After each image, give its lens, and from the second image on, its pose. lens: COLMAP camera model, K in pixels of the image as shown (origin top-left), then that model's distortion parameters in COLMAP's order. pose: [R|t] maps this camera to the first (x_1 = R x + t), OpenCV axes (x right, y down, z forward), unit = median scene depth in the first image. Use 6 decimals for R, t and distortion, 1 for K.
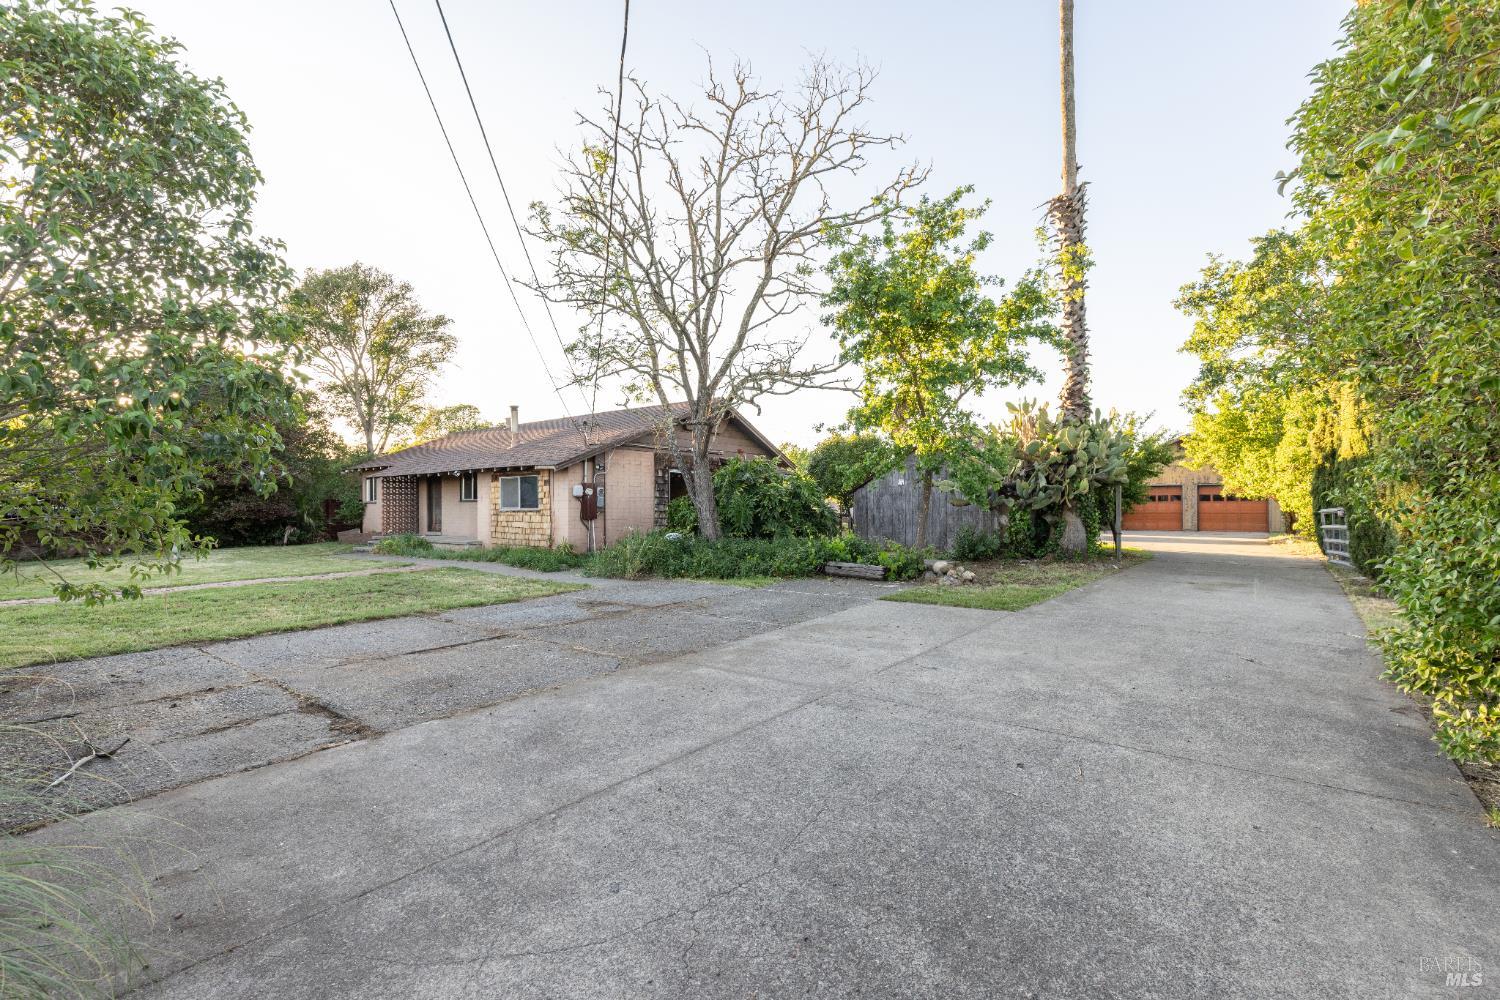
lens RADIAL K [[668.8, 0, 753.8], [0, 668.8, 504.7], [0, 0, 1]] dist [0.001399, -0.000337]
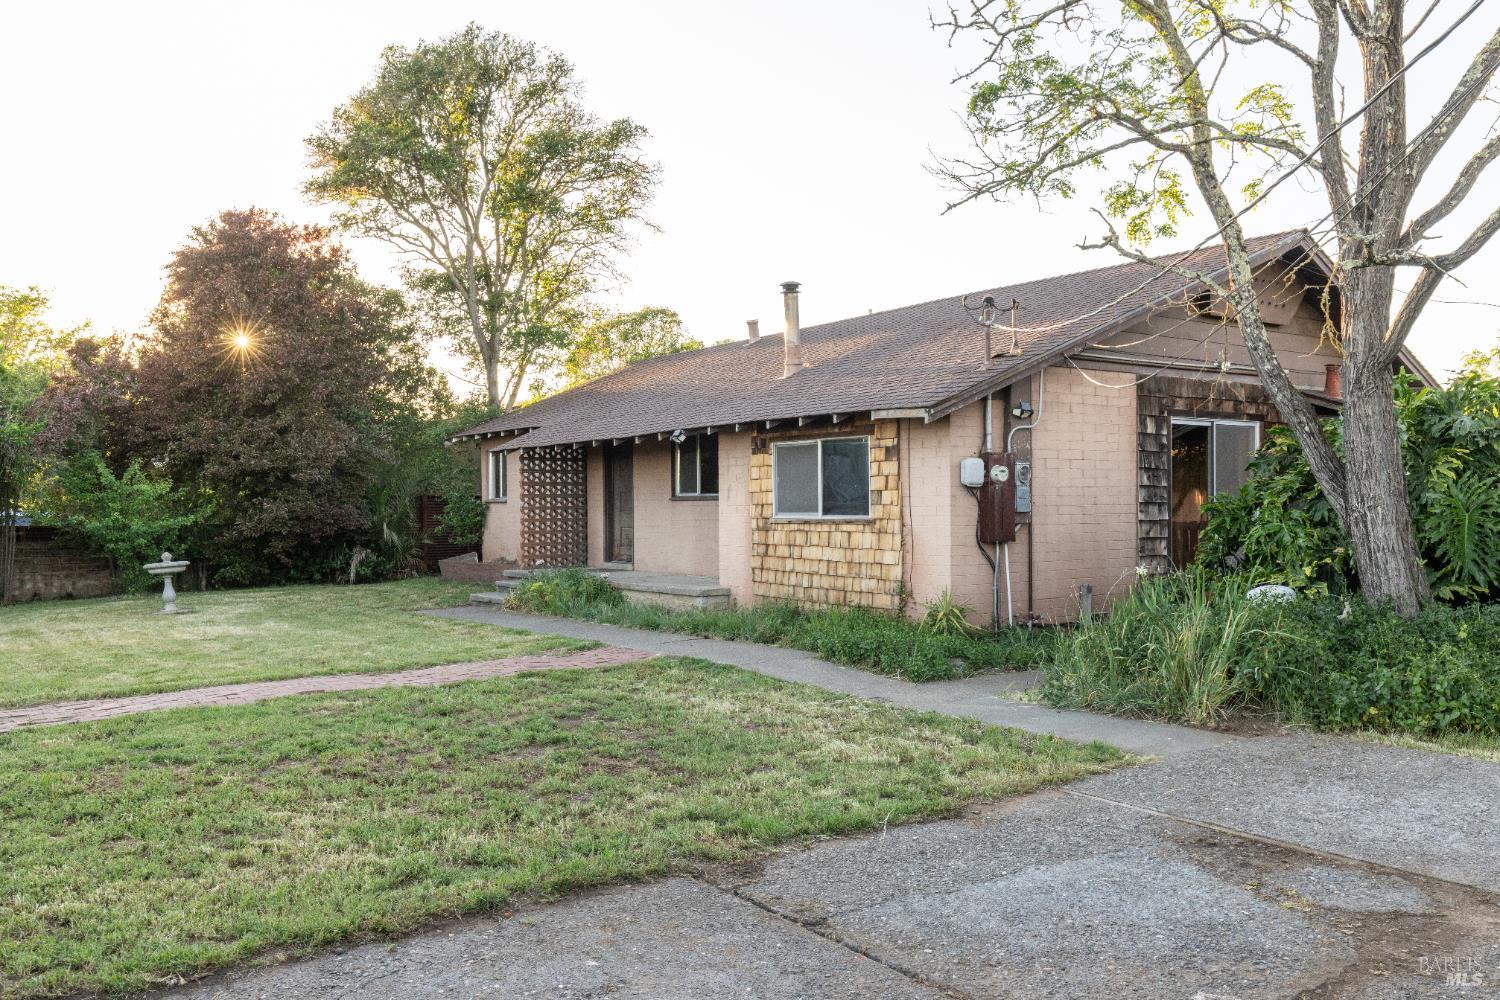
lens RADIAL K [[1251.9, 0, 749.0], [0, 1251.9, 500.2], [0, 0, 1]] dist [0.001763, 0.002410]
pose [[0.953065, -0.004454, -0.302734, -0.118311], [0.004238, 0.999990, -0.001370, -0.002437], [0.302737, 0.000022, 0.953074, 0.176733]]
